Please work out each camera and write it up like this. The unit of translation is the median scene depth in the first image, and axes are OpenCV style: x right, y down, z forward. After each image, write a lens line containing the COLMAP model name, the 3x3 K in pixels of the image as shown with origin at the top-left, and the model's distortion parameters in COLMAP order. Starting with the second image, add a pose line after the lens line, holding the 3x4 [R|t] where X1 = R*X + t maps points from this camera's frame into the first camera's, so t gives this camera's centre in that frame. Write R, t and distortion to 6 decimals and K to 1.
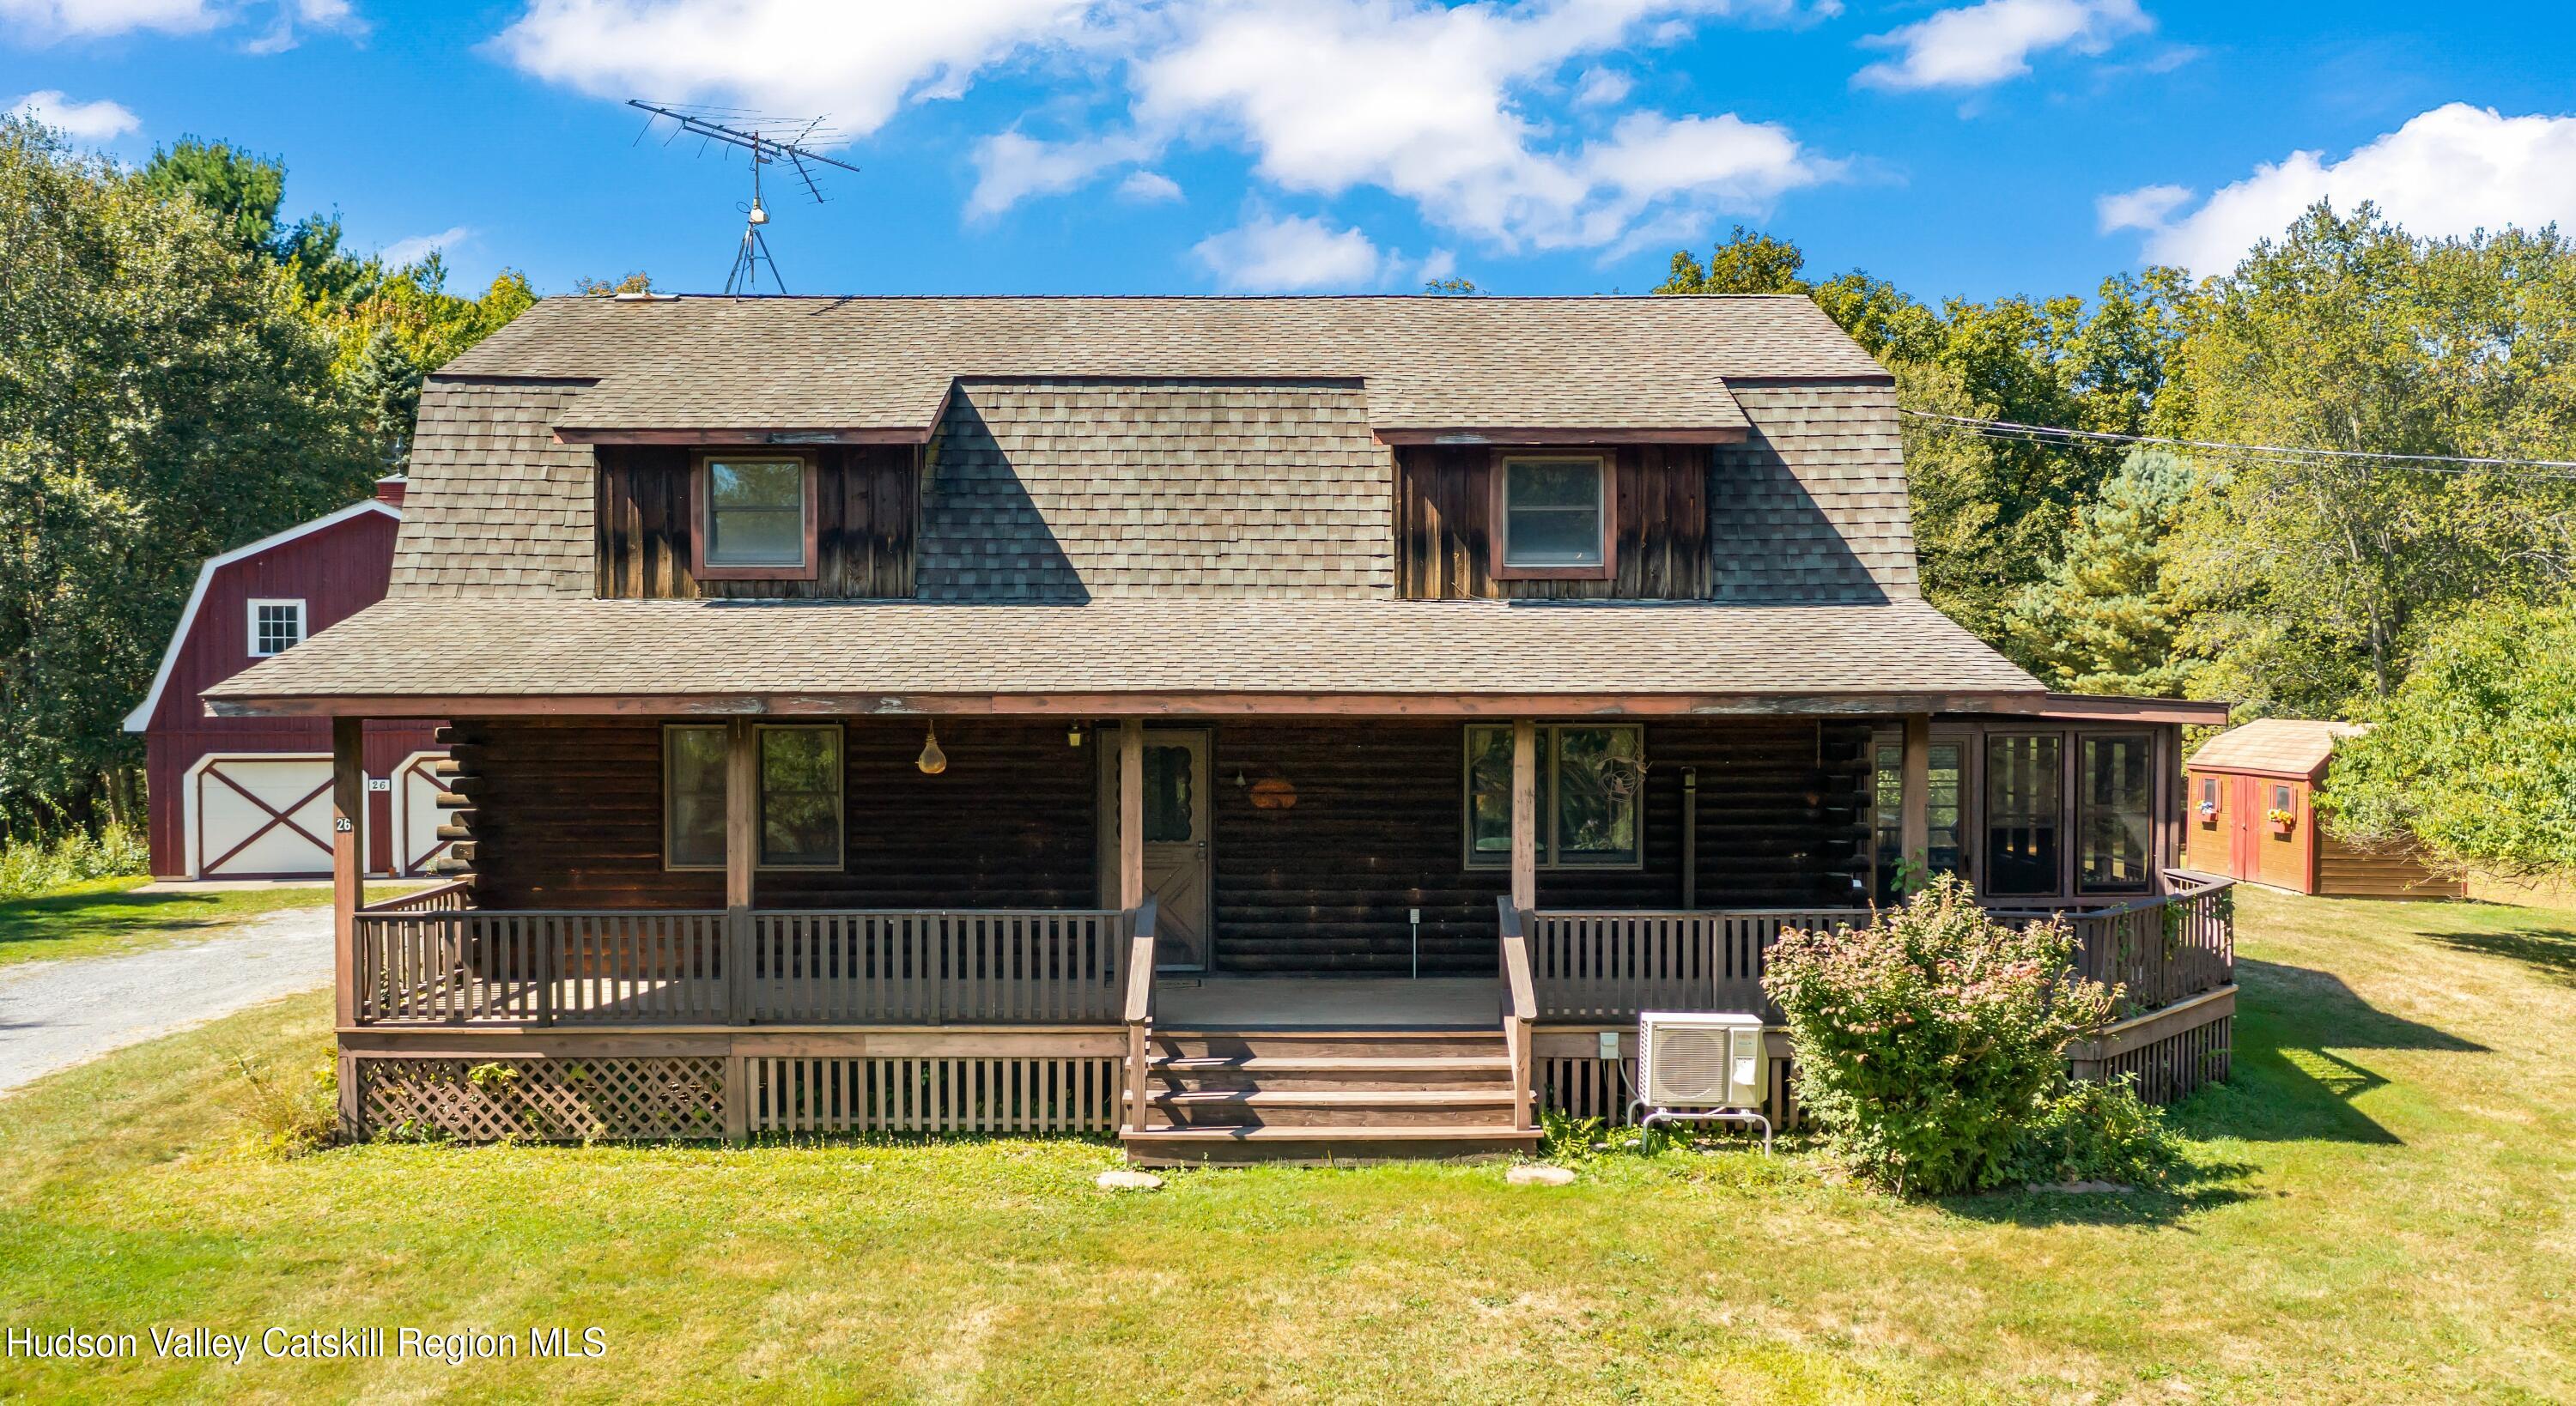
lens RADIAL K [[2063.5, 0, 1287.9], [0, 2063.5, 547.7], [0, 0, 1]] dist [0.002538, 0.000757]
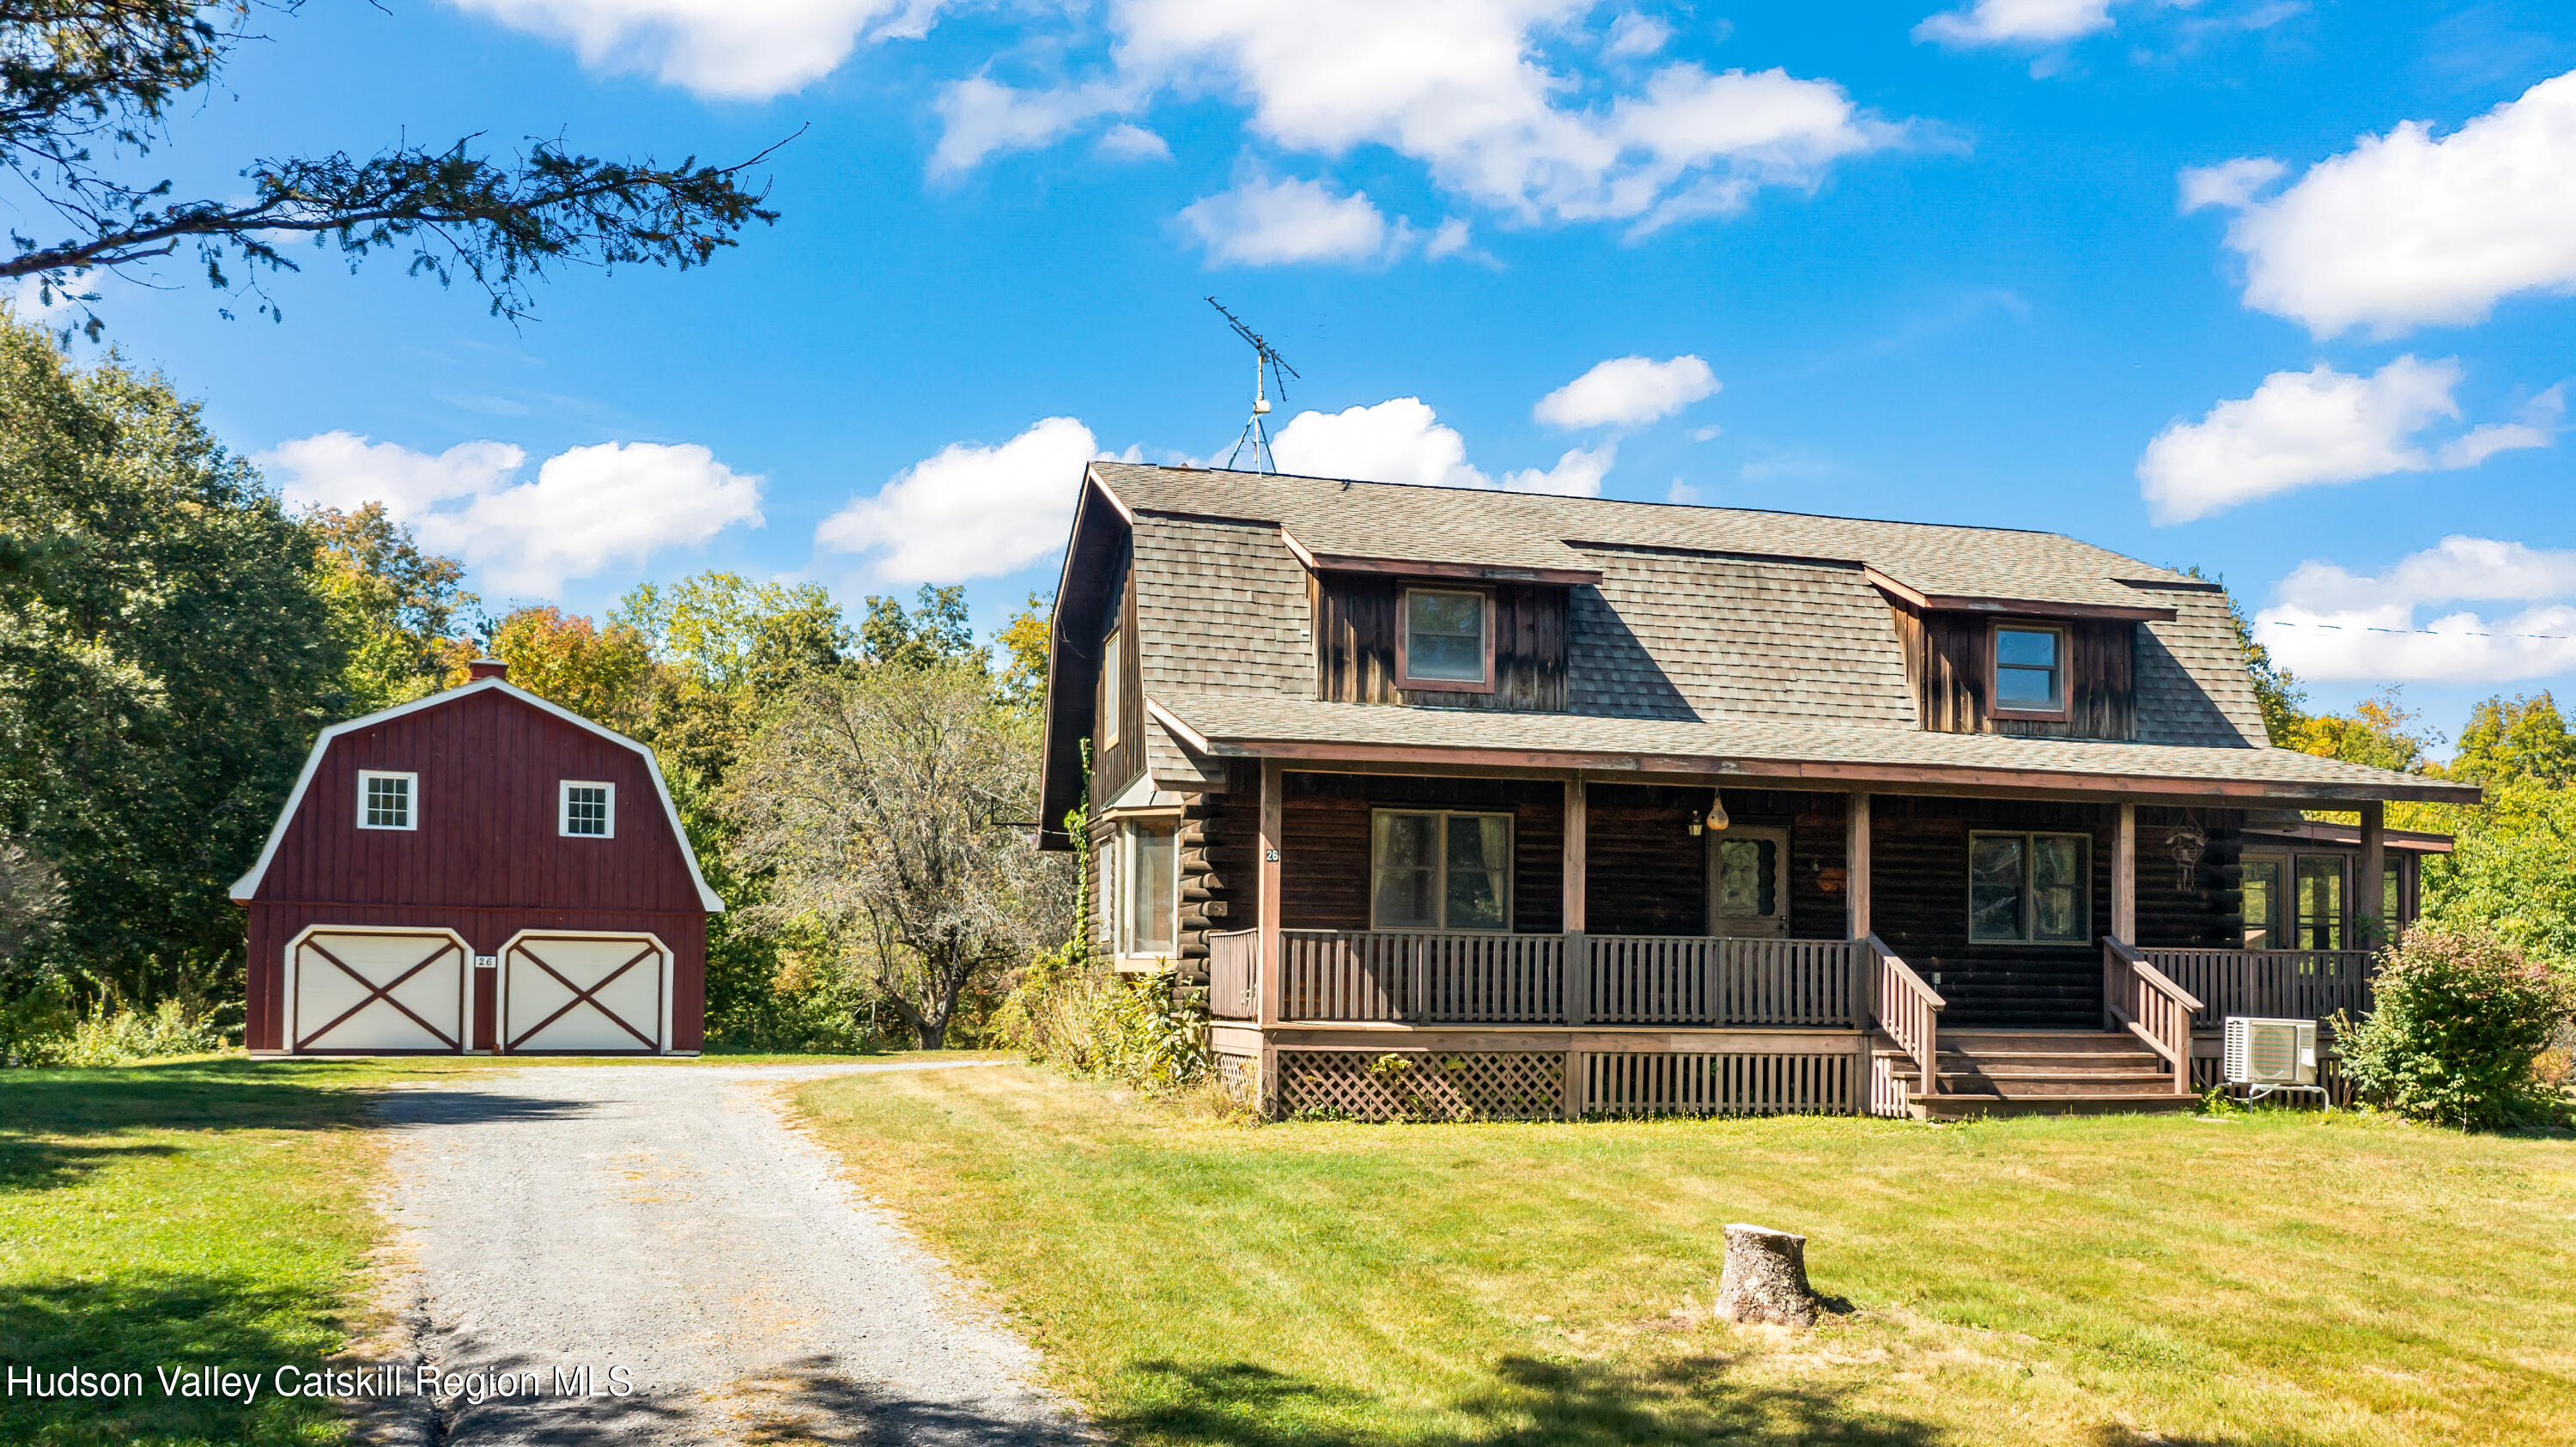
lens RADIAL K [[2083.1, 0, 1288.0], [0, 2083.1, 723.5], [0, 0, 1]] dist [0.001185, -0.001836]
pose [[0.970858, 0.044004, 0.235583, -0.628252], [-0.028558, 0.997236, -0.068585, 0.119597], [-0.237950, 0.059859, 0.969431, -0.158889]]
